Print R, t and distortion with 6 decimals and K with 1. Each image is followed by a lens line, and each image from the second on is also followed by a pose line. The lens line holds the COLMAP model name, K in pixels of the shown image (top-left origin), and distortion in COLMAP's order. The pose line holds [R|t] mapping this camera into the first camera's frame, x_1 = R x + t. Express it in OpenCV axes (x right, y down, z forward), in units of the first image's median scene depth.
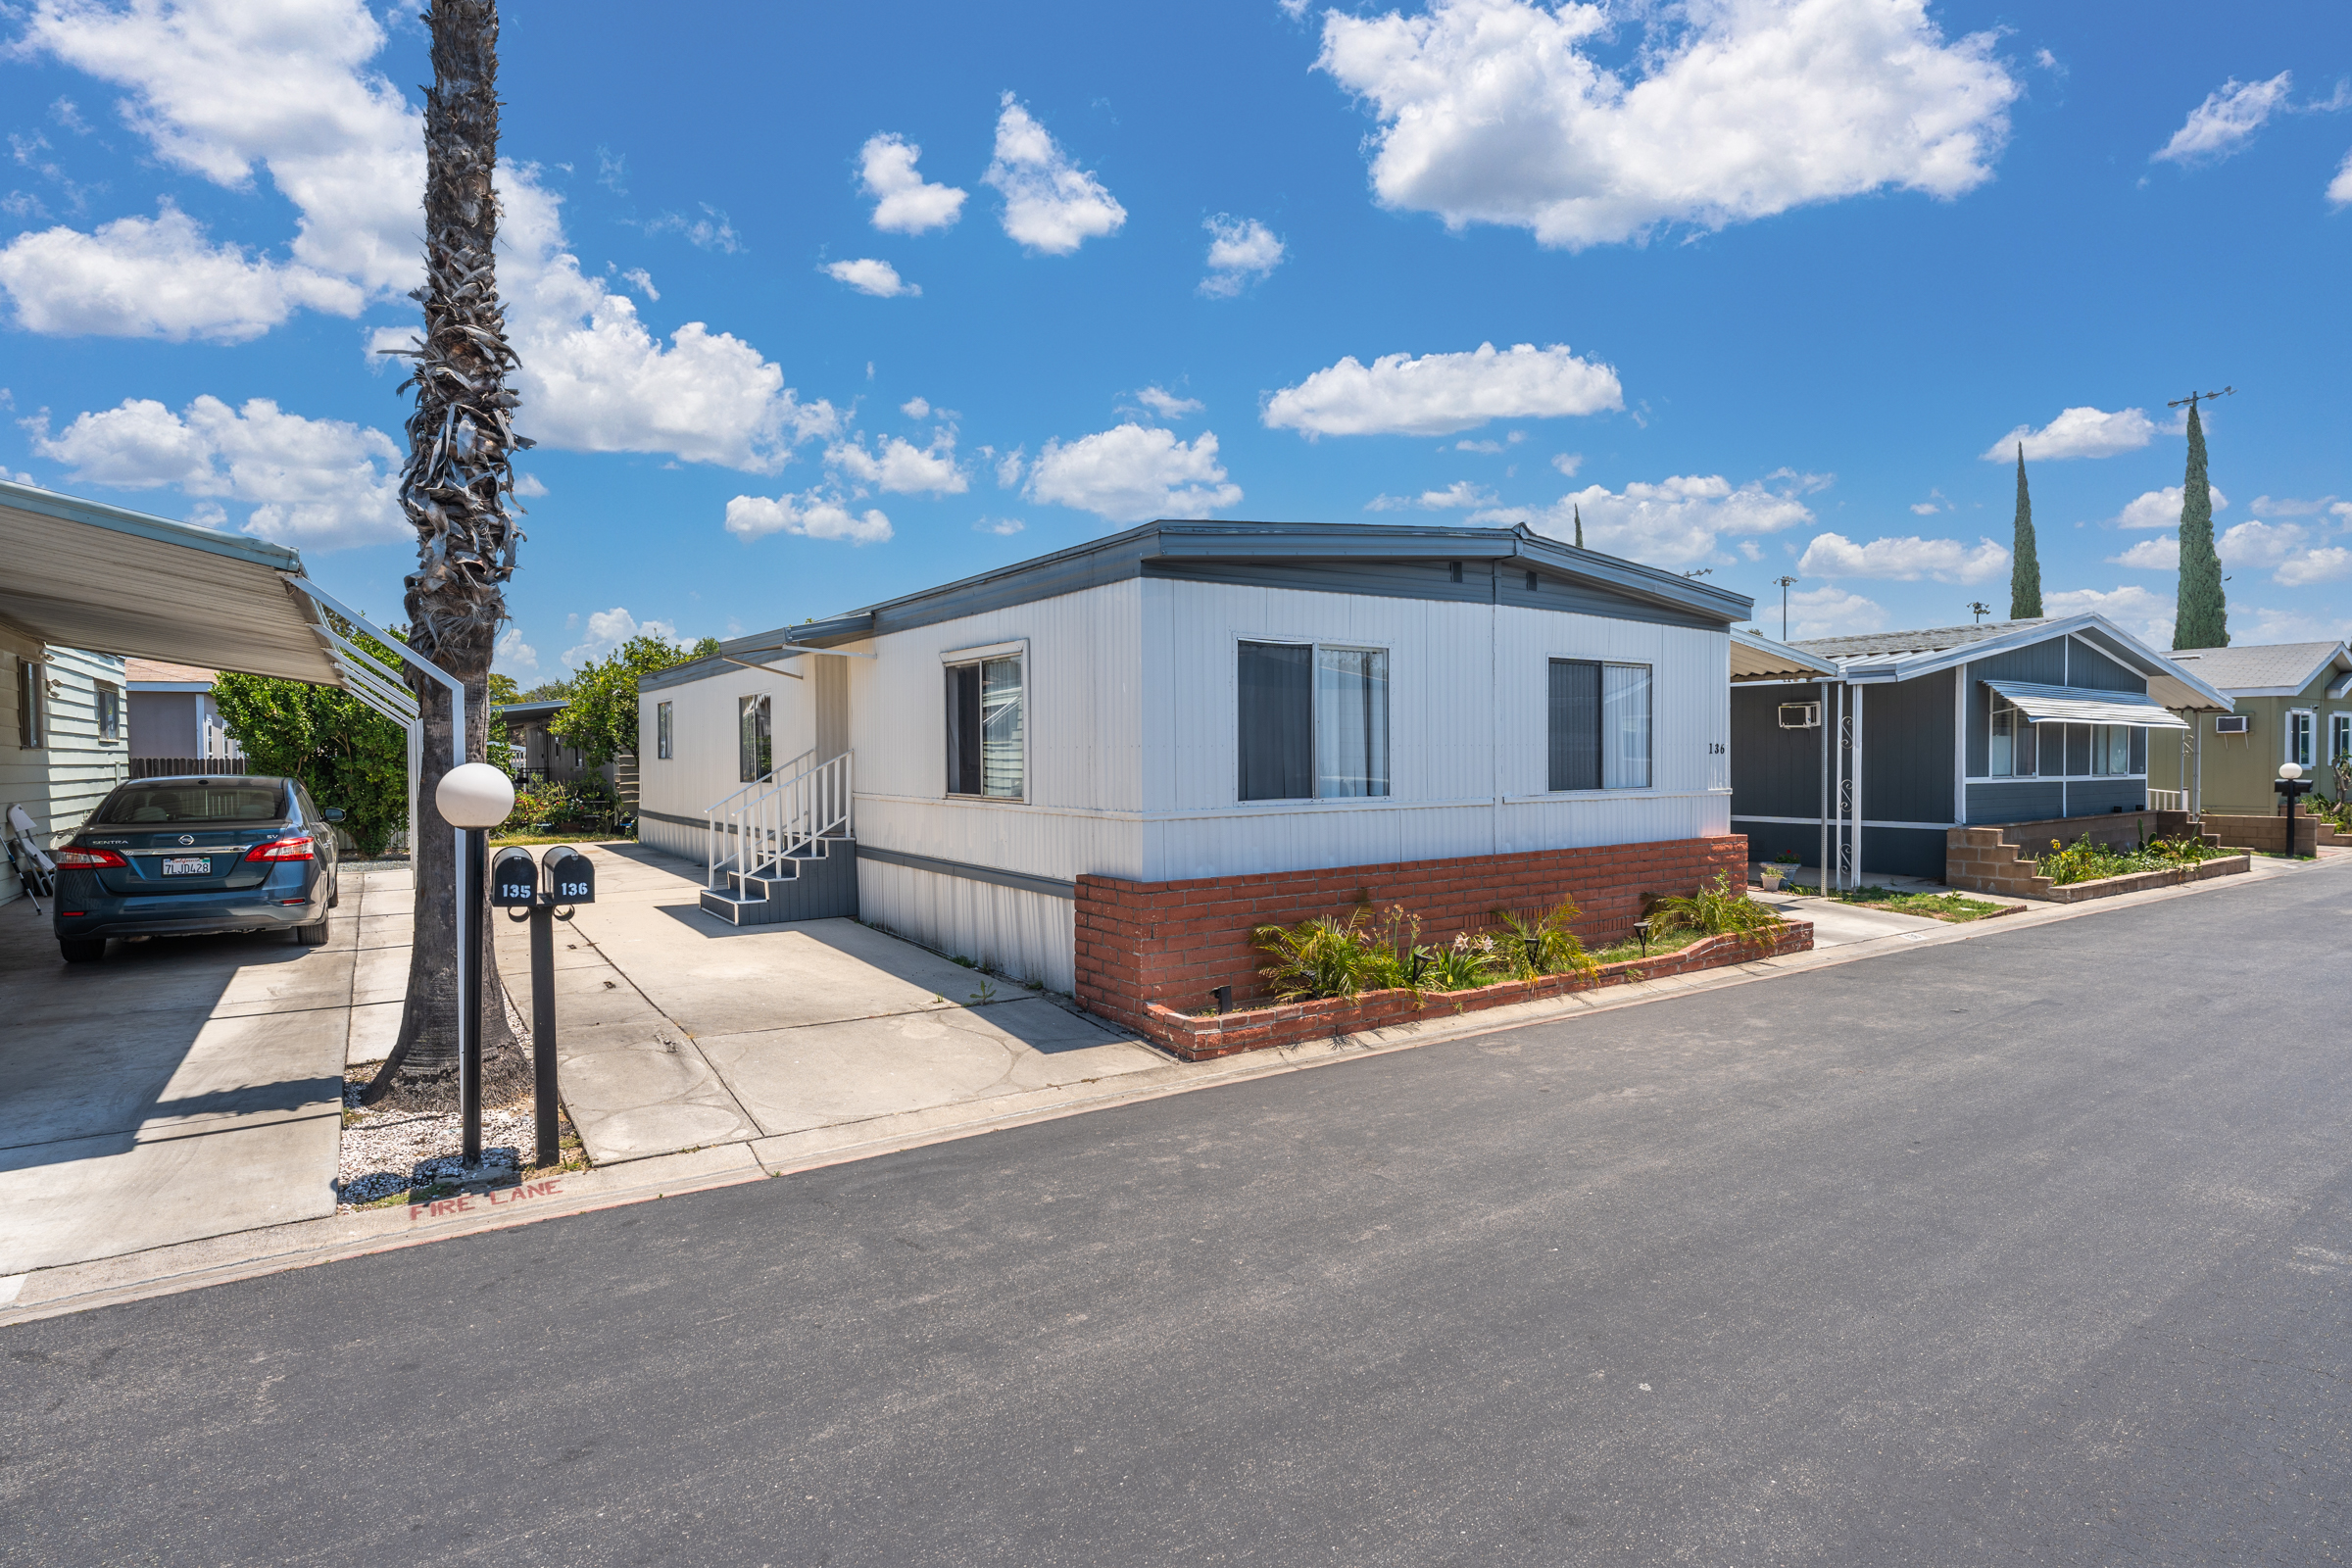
lens RADIAL K [[1172.3, 0, 1176.5], [0, 1172.3, 780.9], [0, 0, 1]] dist [-0.002139, 0.000419]
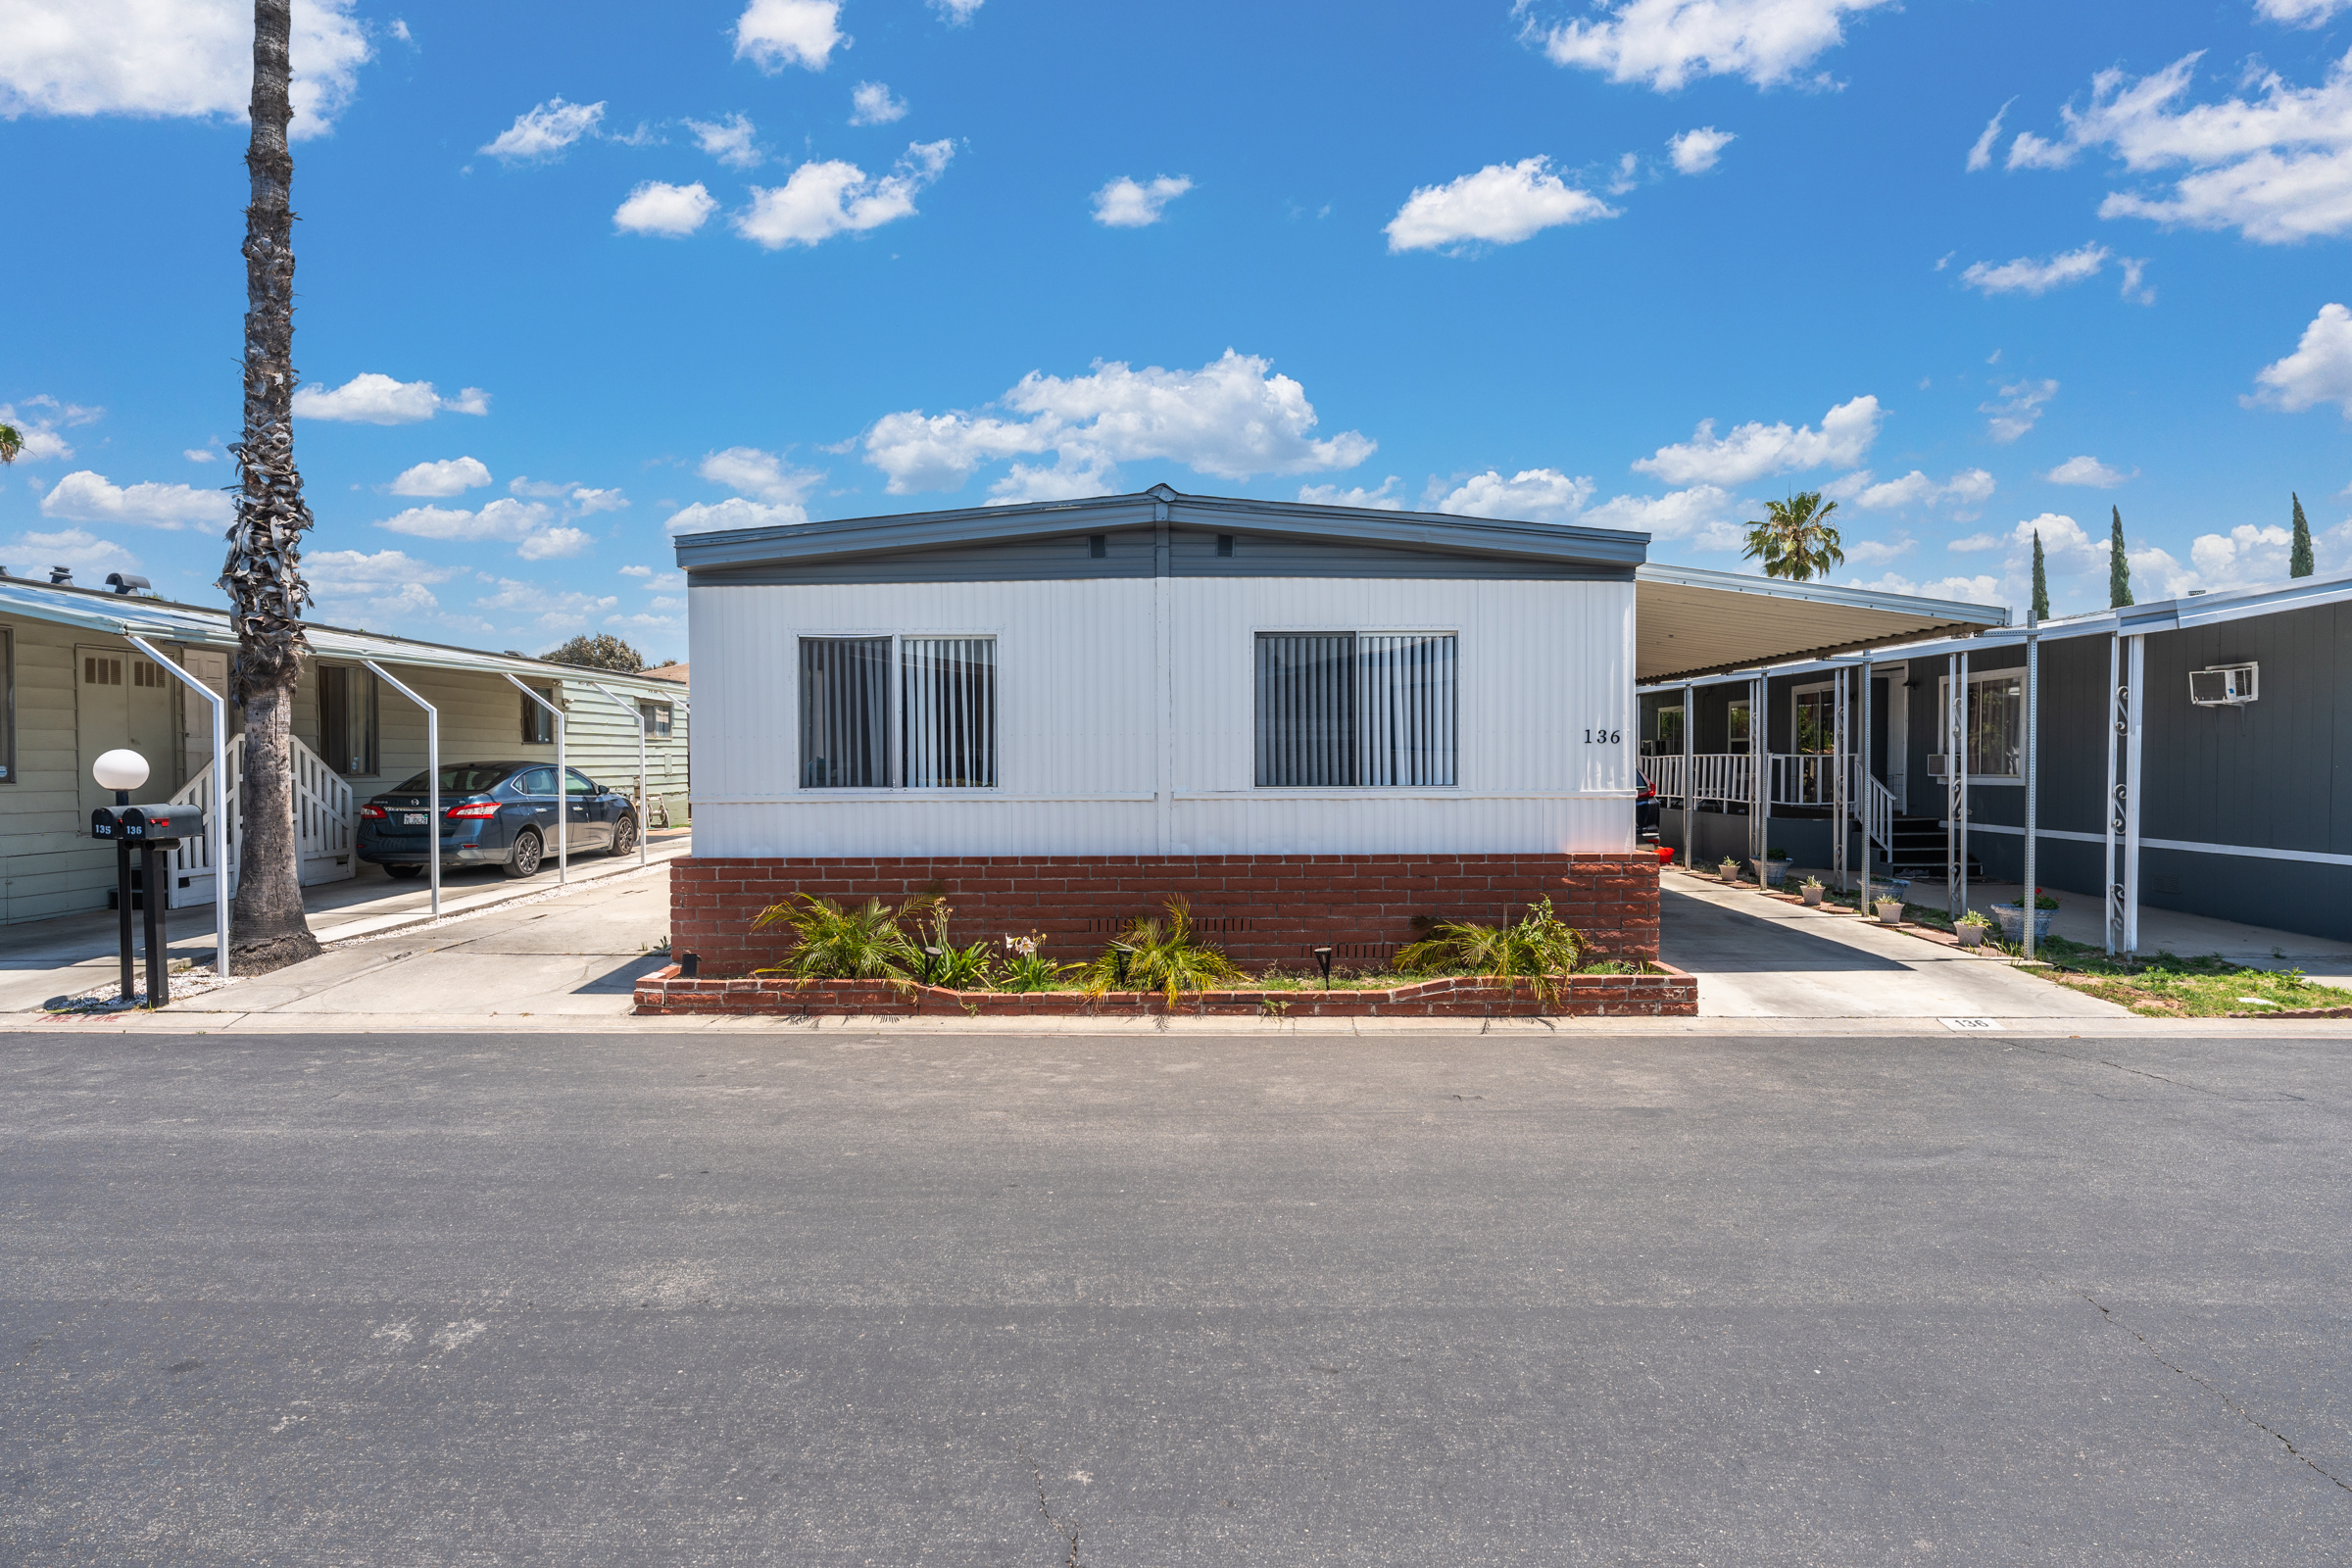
lens RADIAL K [[1199.9, 0, 1177.1], [0, 1199.9, 777.7], [0, 0, 1]] dist [-0.000442, -0.000199]
pose [[0.823189, 0.011870, -0.567644, 0.902313], [-0.012605, 0.999917, 0.002630, 0.000625], [0.567628, 0.004990, 0.823270, 0.280610]]
